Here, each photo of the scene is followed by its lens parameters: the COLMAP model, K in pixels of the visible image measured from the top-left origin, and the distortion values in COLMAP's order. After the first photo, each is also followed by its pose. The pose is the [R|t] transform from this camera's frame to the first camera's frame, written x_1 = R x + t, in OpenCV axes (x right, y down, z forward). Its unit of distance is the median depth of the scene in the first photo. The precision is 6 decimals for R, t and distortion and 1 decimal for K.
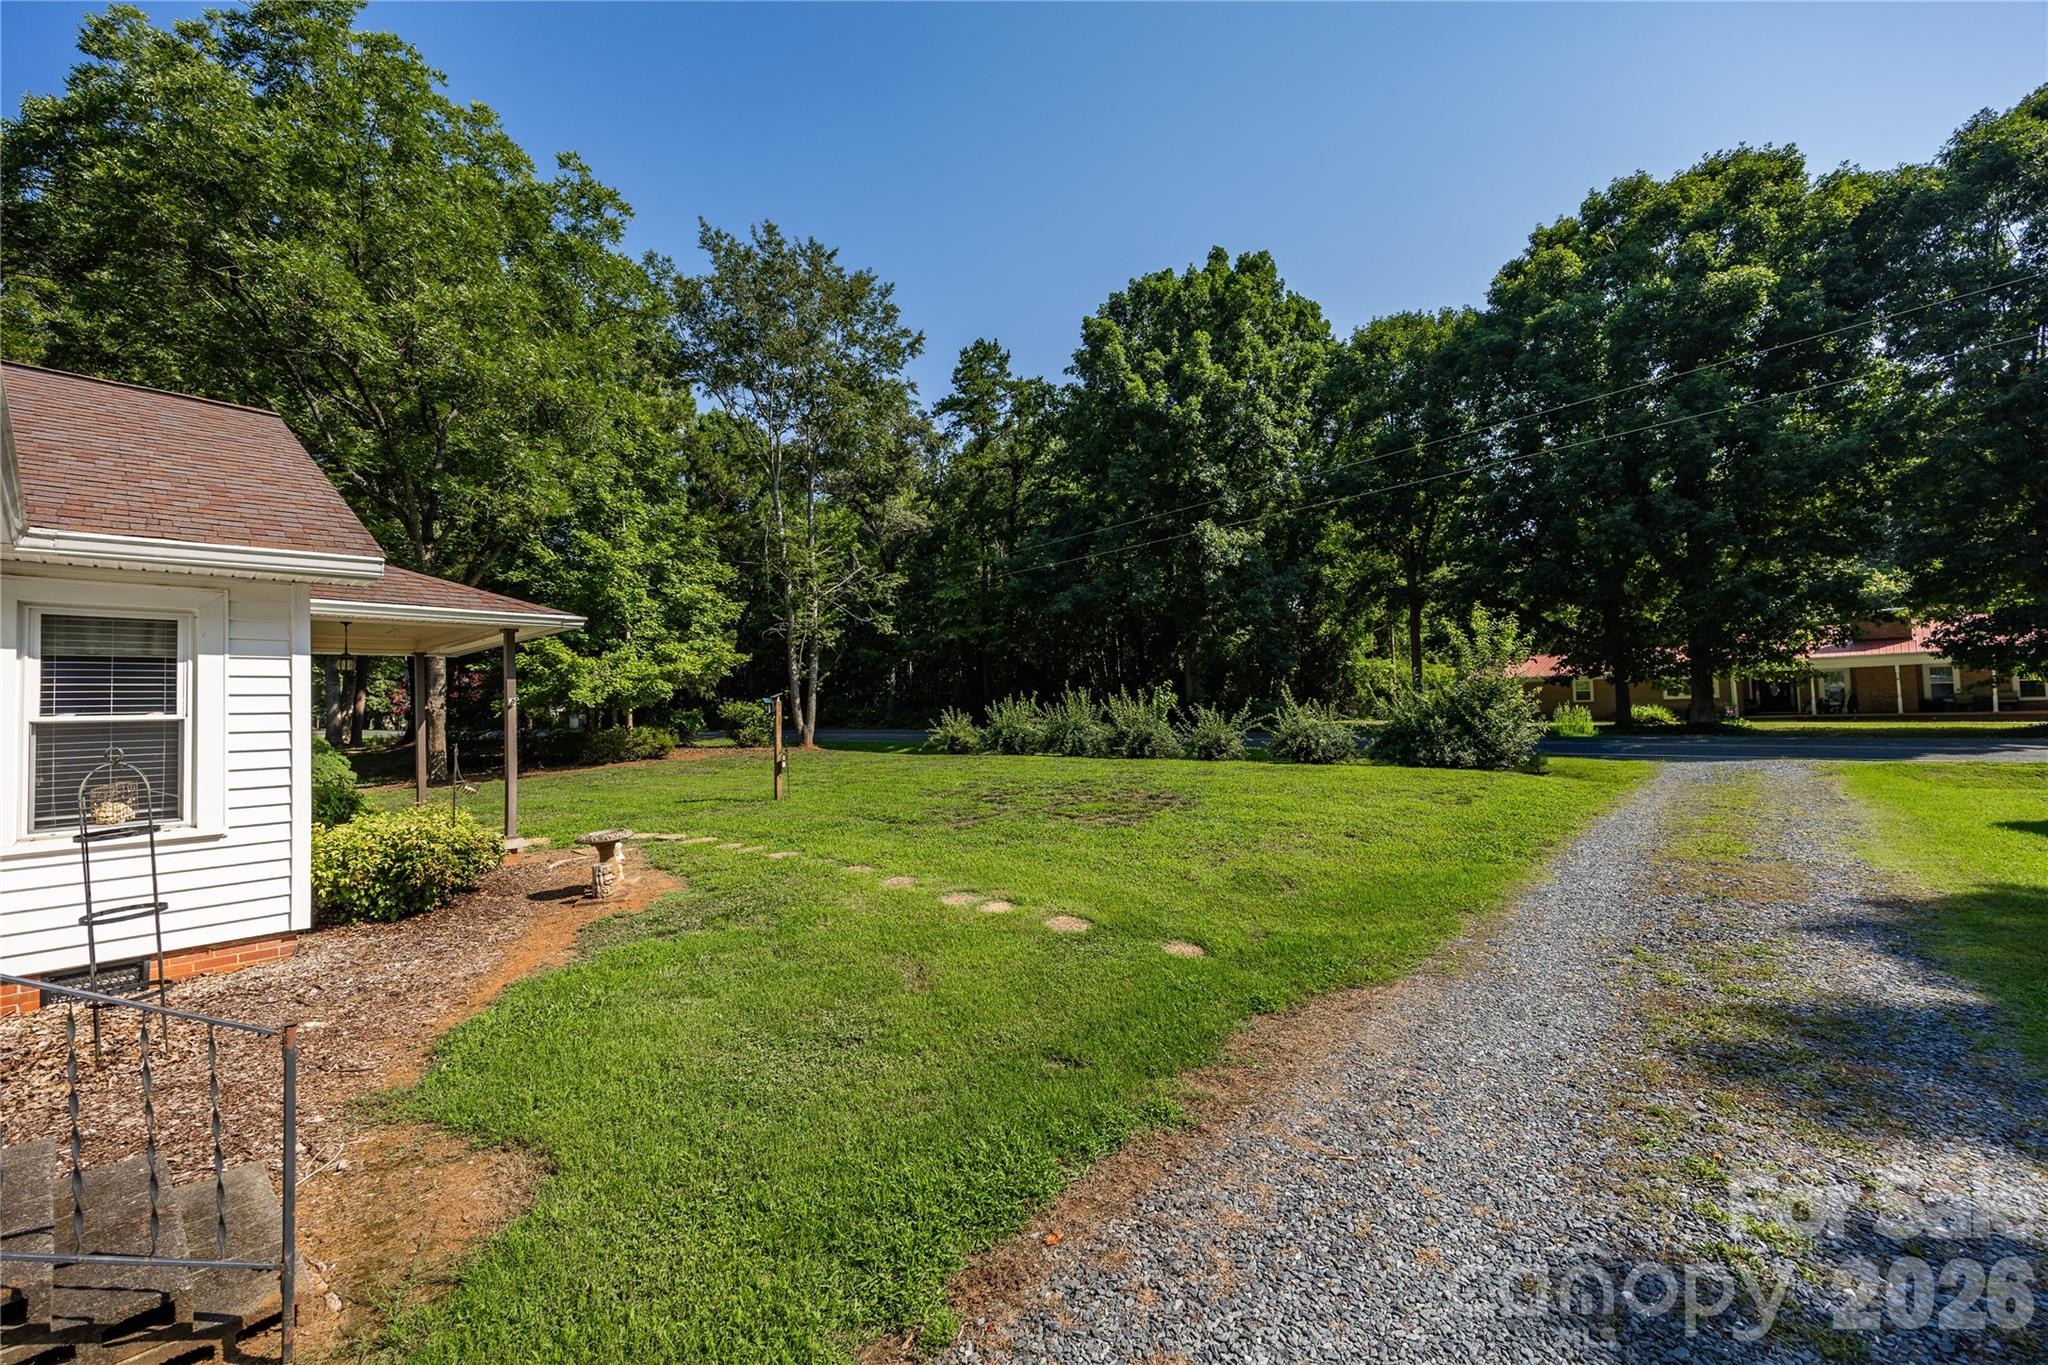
lens RADIAL K [[785.2, 0, 1018.8], [0, 785.2, 689.6], [0, 0, 1]] dist [-0.007731, 0.000795]
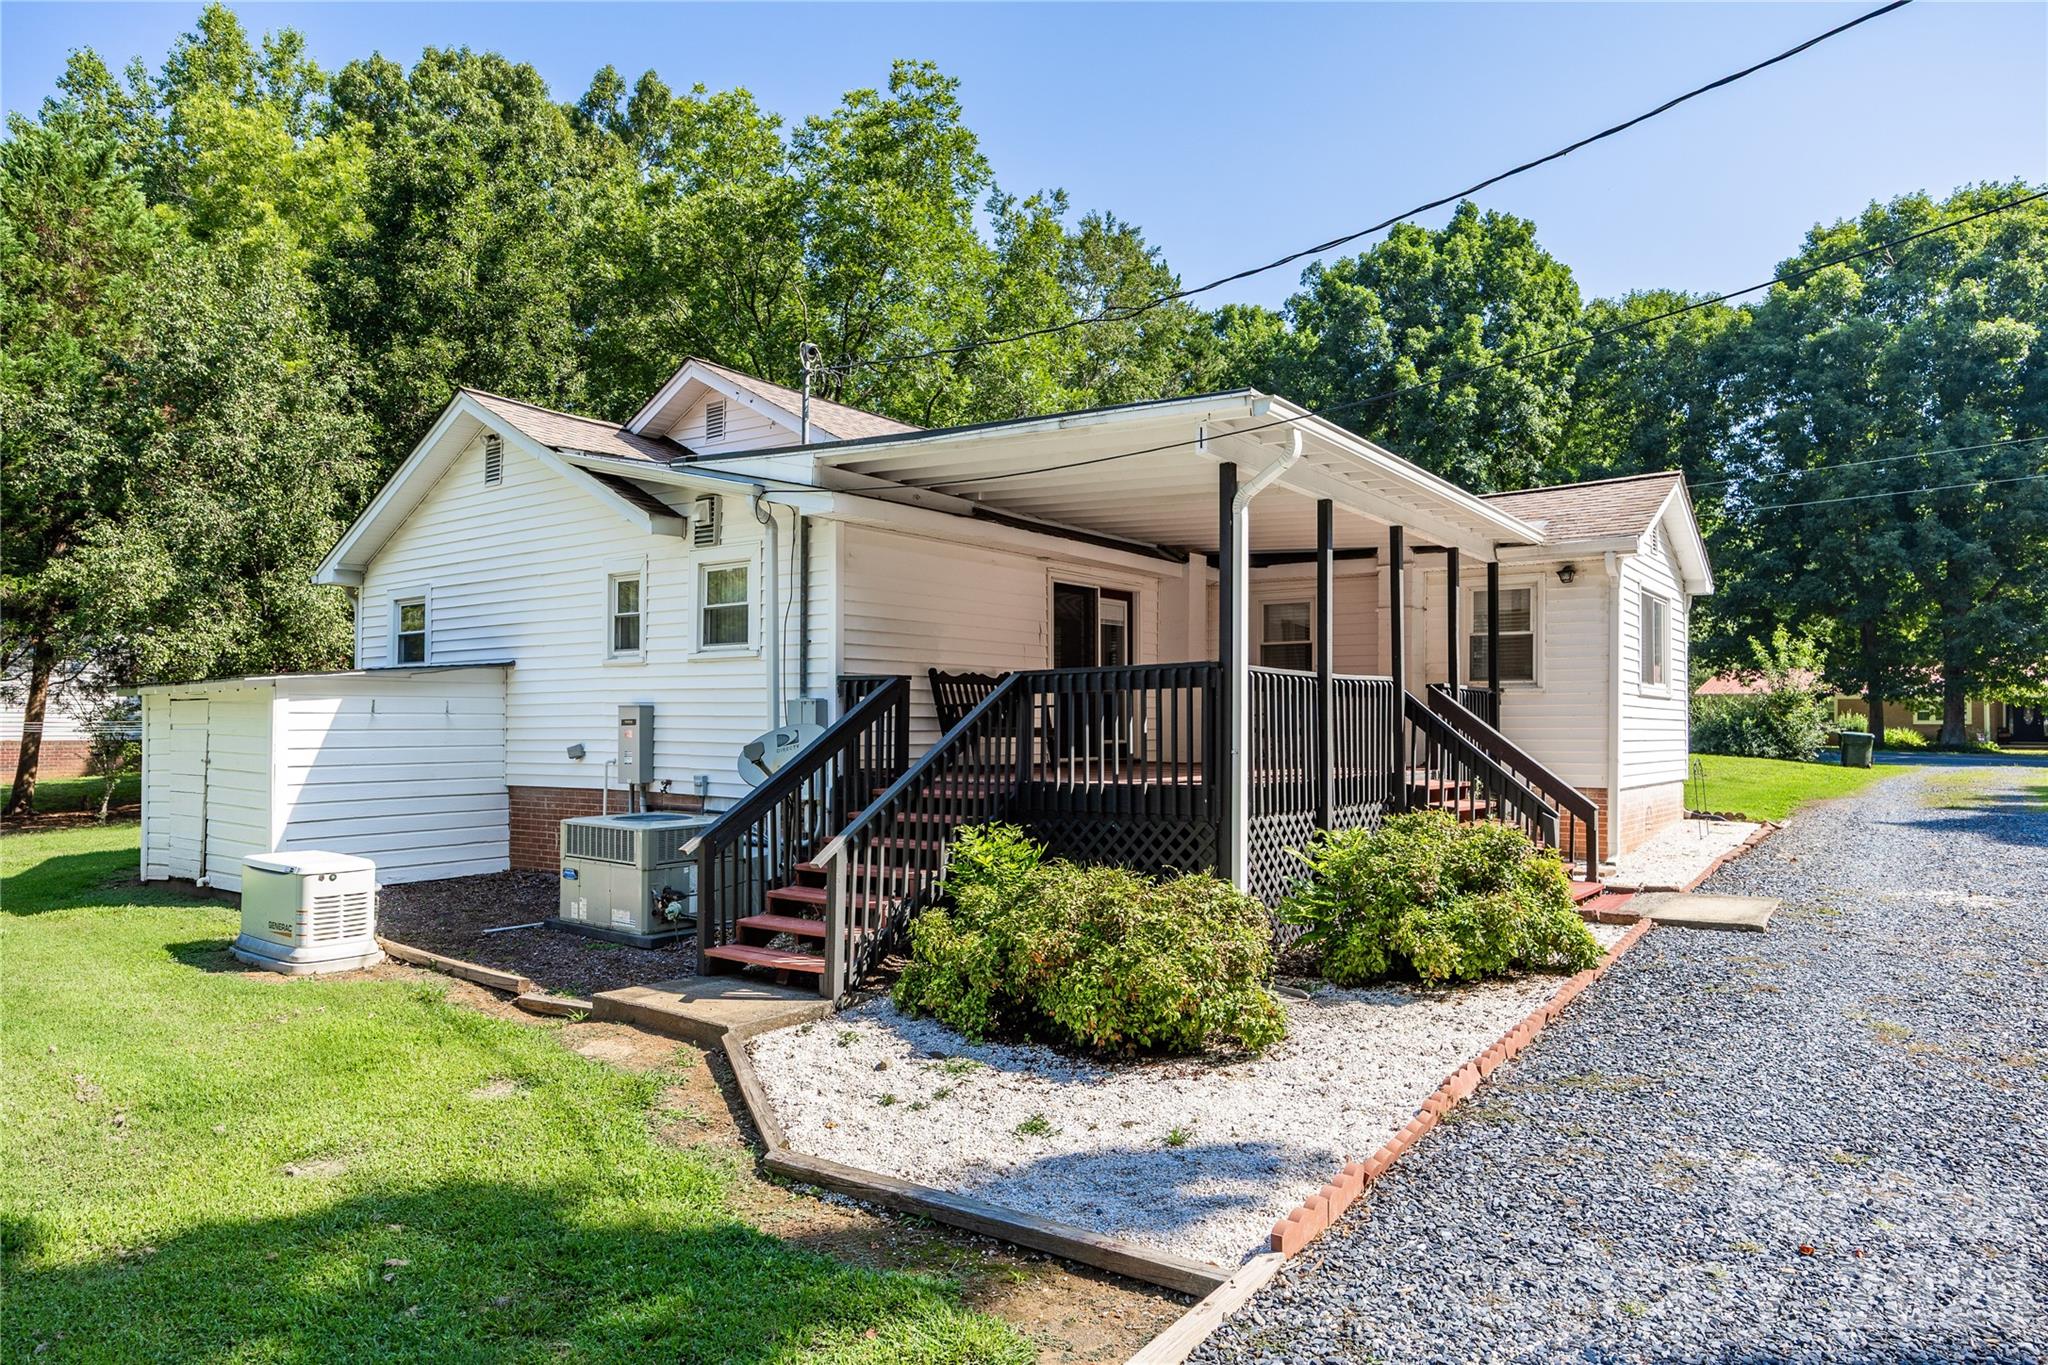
lens RADIAL K [[1194.3, 0, 1035.5], [0, 1194.3, 708.7], [0, 0, 1]] dist [-0.018768, 0.002186]
pose [[0.997592, 0.038136, 0.057936, -0.539954], [-0.039076, 0.999121, 0.015173, 0.028041], [-0.057307, -0.017400, 0.998205, -0.619879]]
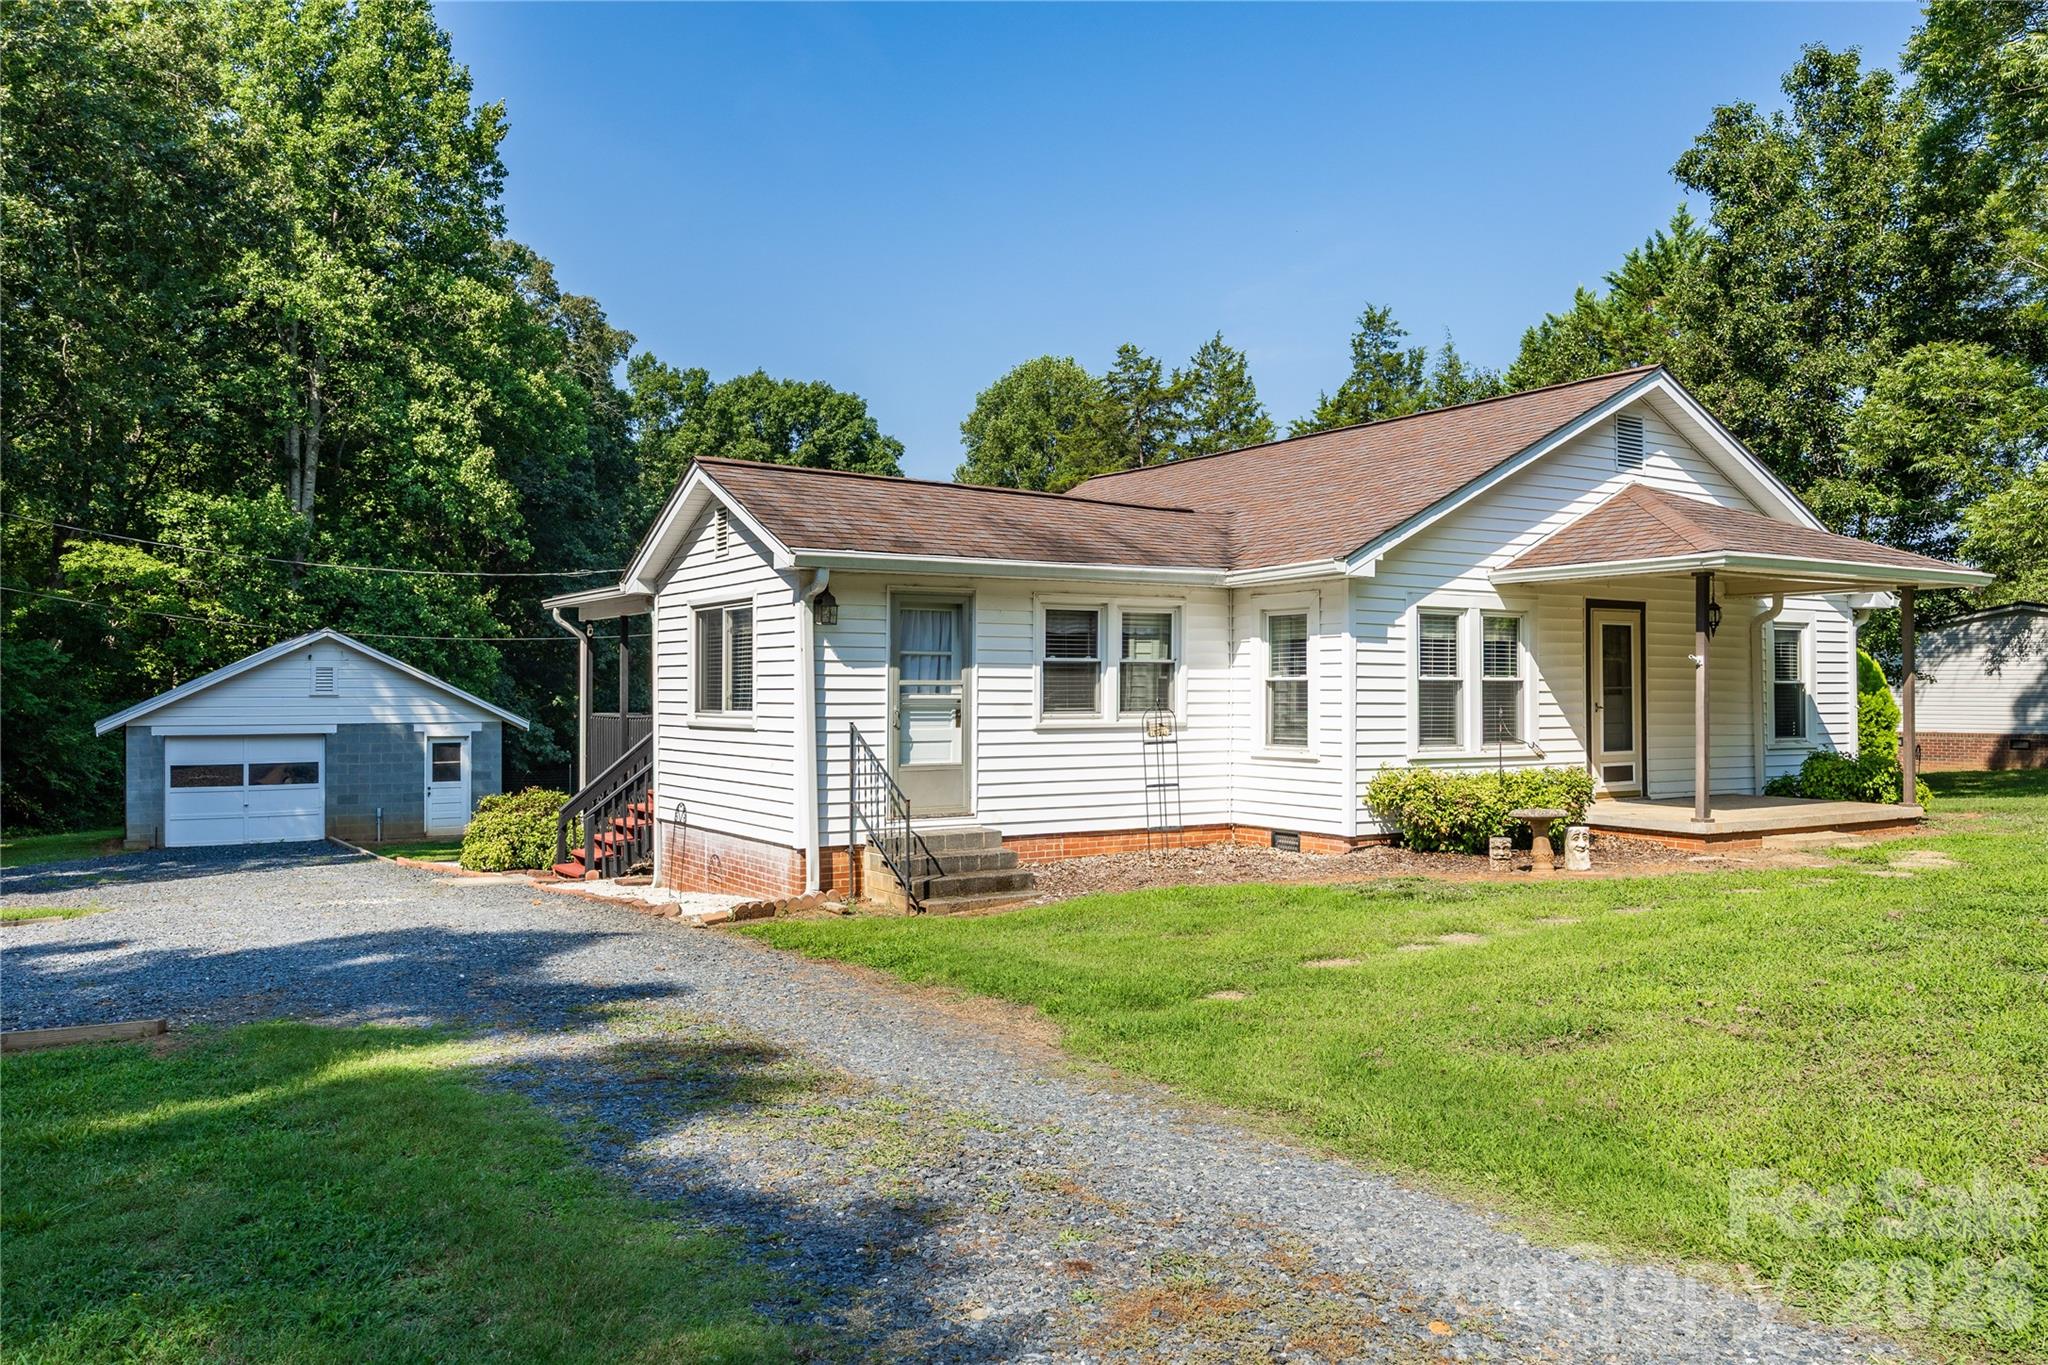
lens RADIAL K [[1526.3, 0, 1050.5], [0, 1526.3, 680.5], [0, 0, 1]] dist [-0.001097, -0.008819]
pose [[-0.292909, 0.027487, -0.955745, 0.436320], [0.041232, 0.999020, 0.016095, -0.006494], [0.955251, -0.034693, -0.293755, 0.324223]]
